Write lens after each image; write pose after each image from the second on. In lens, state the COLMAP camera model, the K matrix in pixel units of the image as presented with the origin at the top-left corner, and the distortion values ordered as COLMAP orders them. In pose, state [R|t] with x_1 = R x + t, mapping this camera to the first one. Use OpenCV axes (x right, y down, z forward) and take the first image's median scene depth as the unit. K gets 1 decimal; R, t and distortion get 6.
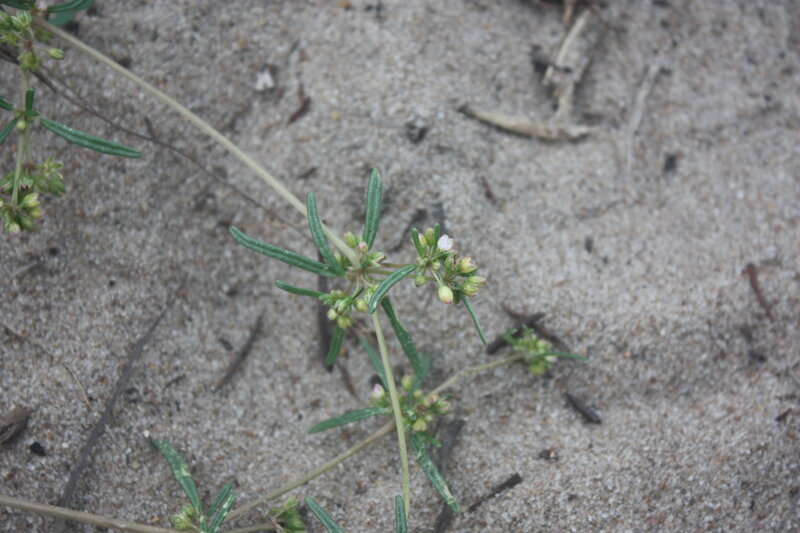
lens RADIAL K [[2068.8, 0, 400.0], [0, 2068.8, 266.5], [0, 0, 1]] dist [0.085286, 0.007815]
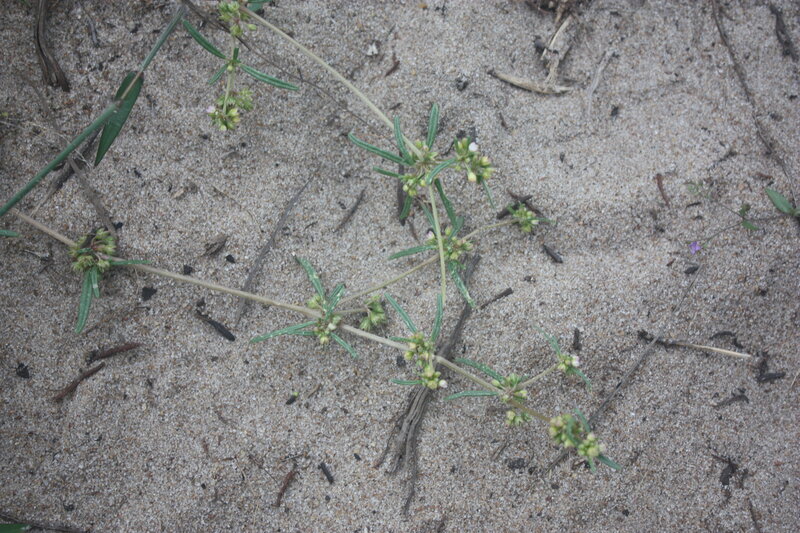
lens RADIAL K [[1509.9, 0, 400.0], [0, 1509.9, 266.5], [0, 0, 1]] dist [-0.013164, 0.021889]
pose [[0.997974, 0.050427, -0.038793, 0.012999], [-0.048802, 0.997935, 0.041756, 0.033654], [0.040819, -0.039778, 0.998374, -0.225887]]
